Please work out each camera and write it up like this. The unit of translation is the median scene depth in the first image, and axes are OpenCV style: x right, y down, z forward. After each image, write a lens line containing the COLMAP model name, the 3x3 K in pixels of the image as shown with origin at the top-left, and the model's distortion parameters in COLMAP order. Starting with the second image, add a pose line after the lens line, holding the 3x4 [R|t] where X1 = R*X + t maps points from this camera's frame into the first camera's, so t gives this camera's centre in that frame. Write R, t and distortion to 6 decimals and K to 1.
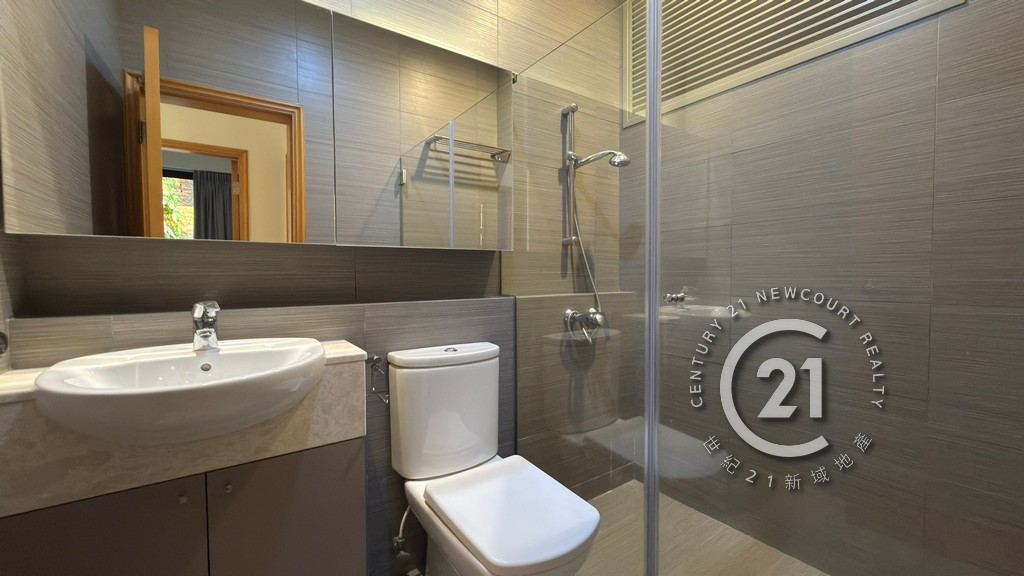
lens RADIAL K [[409.3, 0, 515.7], [0, 409.3, 284.6], [0, 0, 1]] dist [0.000105, -0.000099]
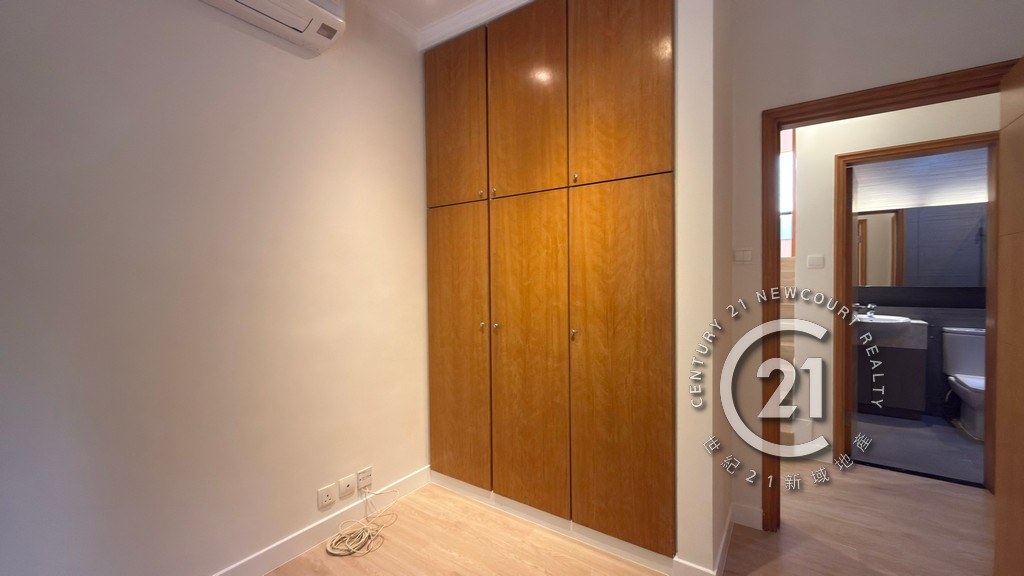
lens RADIAL K [[409.3, 0, 515.7], [0, 409.3, 284.6], [0, 0, 1]] dist [0.000105, -0.000099]
pose [[0.329931, 0.019828, -0.943797, 1.280640], [-0.018203, 0.999727, 0.014639, -0.096200], [0.943830, 0.012350, 0.330202, -2.498023]]
